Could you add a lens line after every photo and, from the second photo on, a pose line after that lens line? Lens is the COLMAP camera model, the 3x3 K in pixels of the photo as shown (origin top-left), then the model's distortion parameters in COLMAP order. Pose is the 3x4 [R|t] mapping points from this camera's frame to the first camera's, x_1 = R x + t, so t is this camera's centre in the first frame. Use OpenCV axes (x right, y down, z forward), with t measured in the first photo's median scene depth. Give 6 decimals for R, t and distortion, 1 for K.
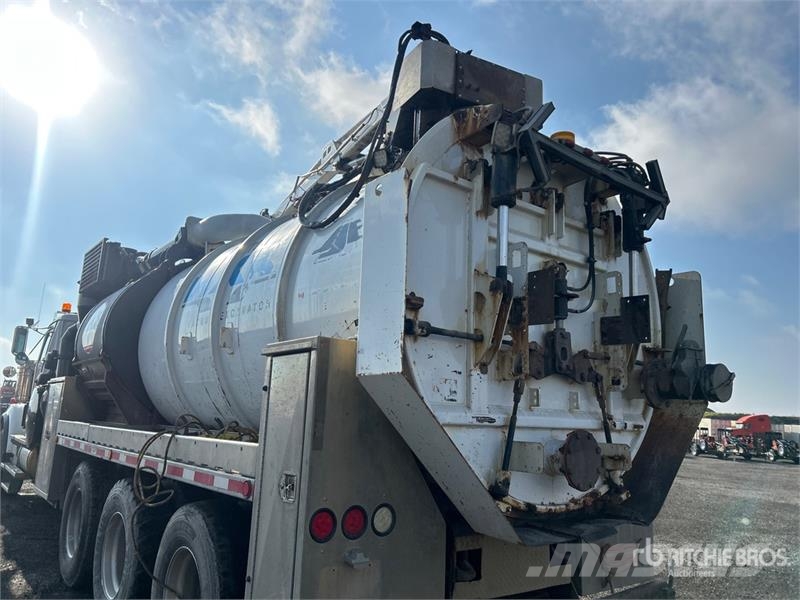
lens RADIAL K [[609.4, 0, 383.0], [0, 609.4, 300.6], [0, 0, 1]] dist [0.081772, -0.102011]
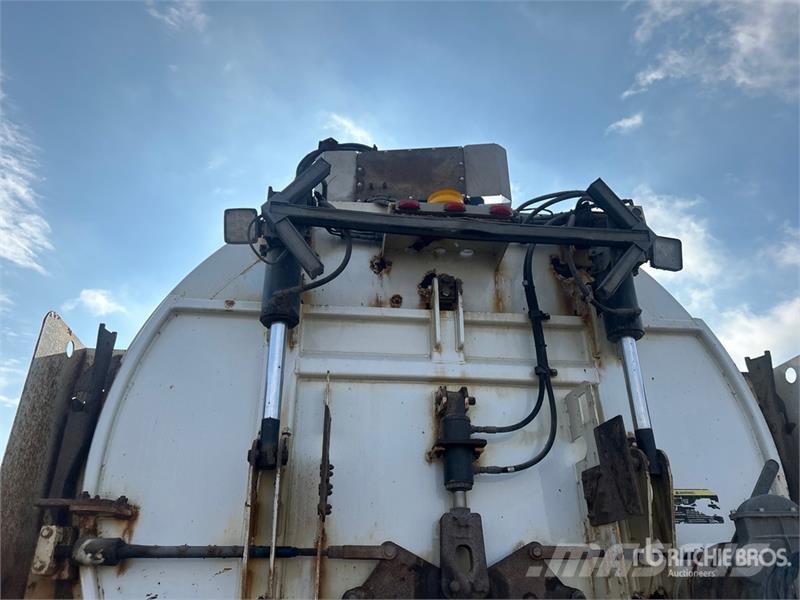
lens RADIAL K [[609.4, 0, 383.0], [0, 609.4, 300.6], [0, 0, 1]] dist [0.081772, -0.102011]
pose [[0.855756, -0.278613, -0.435955, 0.501582], [0.138545, 0.935250, -0.325749, 0.040047], [0.498485, 0.218362, 0.838946, 0.449905]]
